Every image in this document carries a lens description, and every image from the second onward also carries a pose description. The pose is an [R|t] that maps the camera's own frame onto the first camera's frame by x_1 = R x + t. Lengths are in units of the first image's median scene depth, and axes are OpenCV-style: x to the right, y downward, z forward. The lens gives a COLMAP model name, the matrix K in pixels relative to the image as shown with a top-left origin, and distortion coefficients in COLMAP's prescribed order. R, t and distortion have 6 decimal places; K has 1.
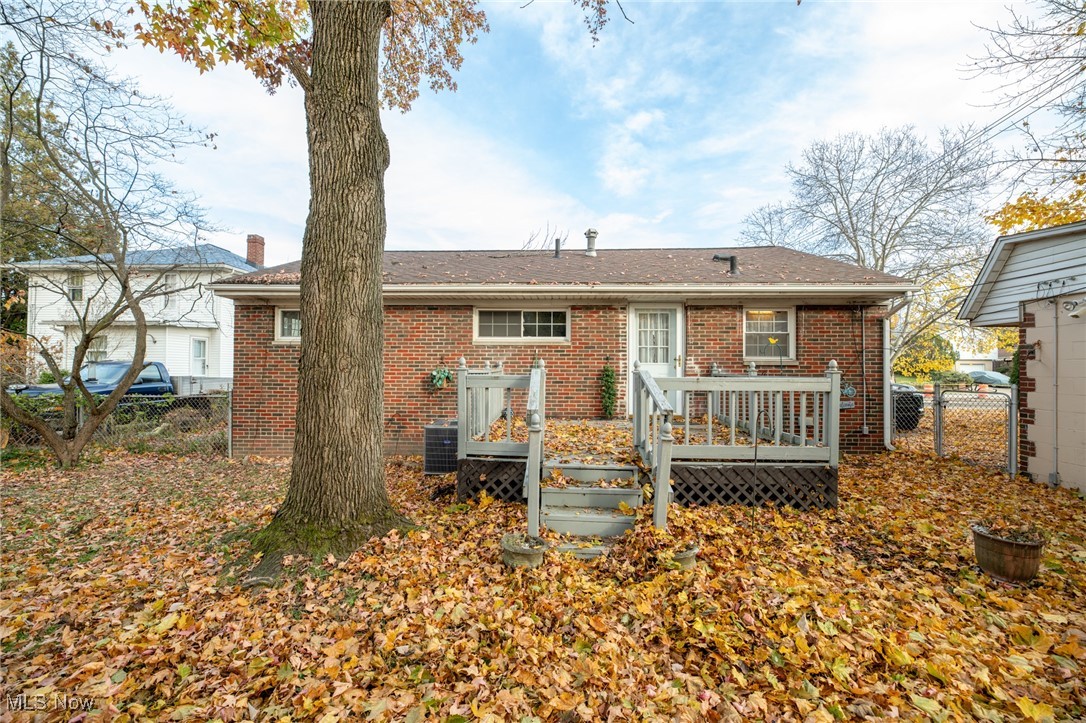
lens RADIAL K [[440.0, 0, 543.0], [0, 440.0, 361.5], [0, 0, 1]] dist [0.000824, -0.000068]
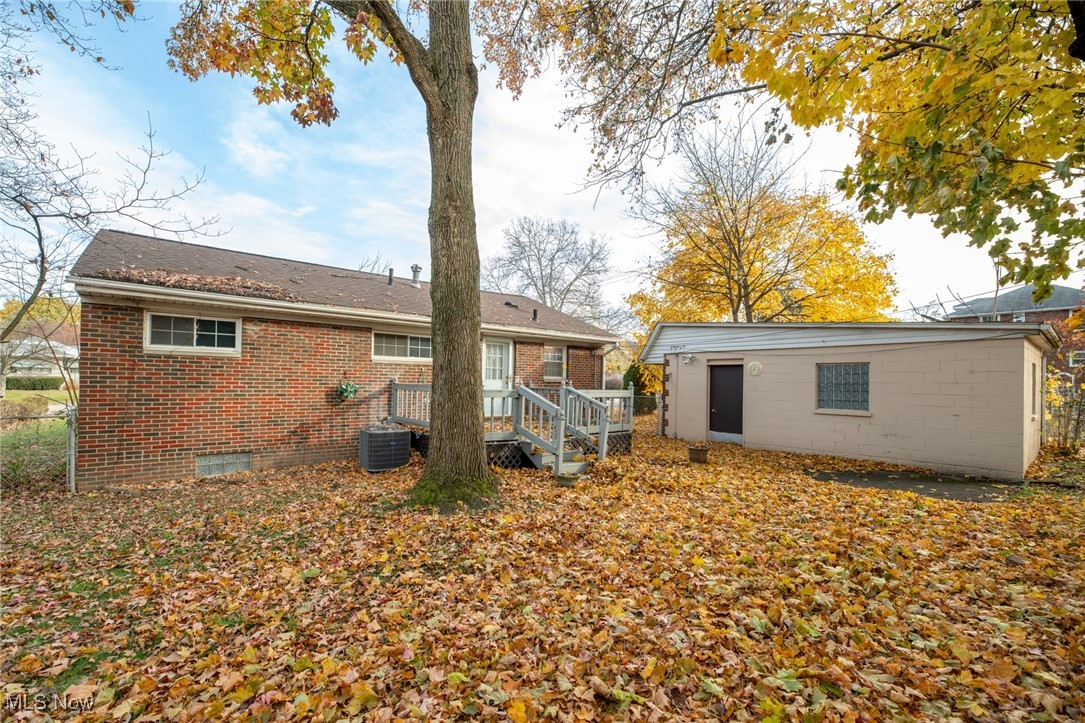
lens RADIAL K [[466.4, 0, 506.1], [0, 466.4, 377.2], [0, 0, 1]] dist [-0.000192, -0.000071]
pose [[0.760980, 0.013797, 0.648629, -0.679664], [-0.020837, 0.999778, 0.003180, -0.010279], [-0.648441, -0.015936, 0.761098, -0.154385]]
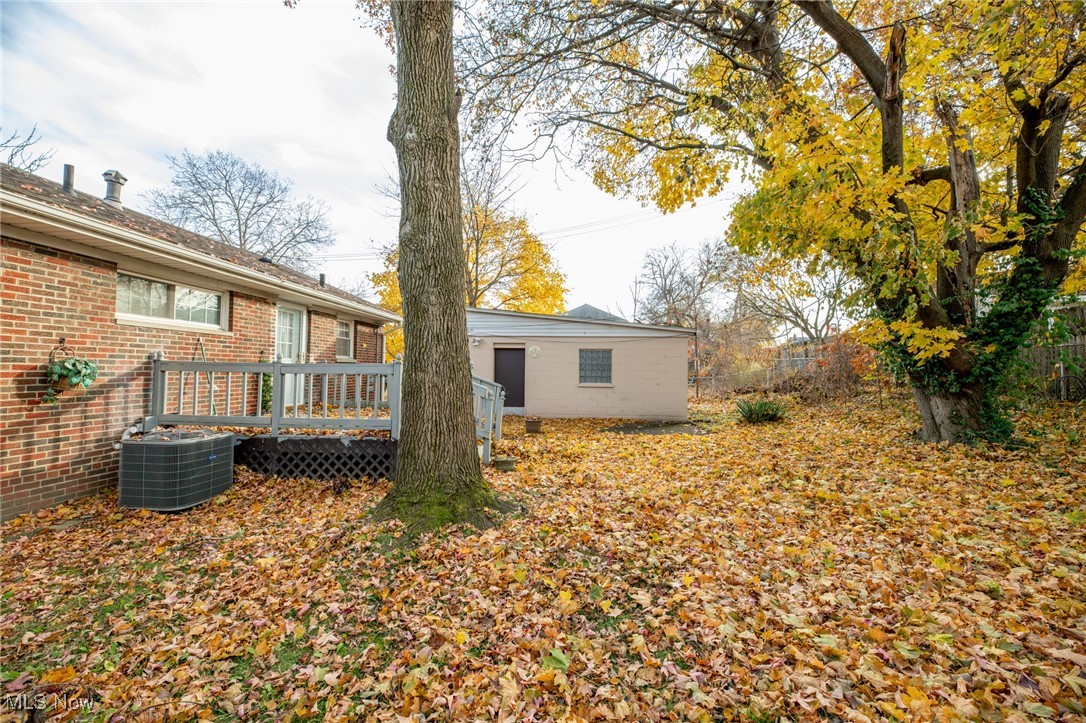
lens RADIAL K [[440.0, 0, 543.0], [0, 440.0, 361.5], [0, 0, 1]] dist [0.000824, -0.000068]
pose [[0.020457, 0.017372, 0.999640, -0.799126], [-0.025386, 0.999536, -0.016851, 0.013572], [-0.999468, -0.025032, 0.020888, 0.347292]]
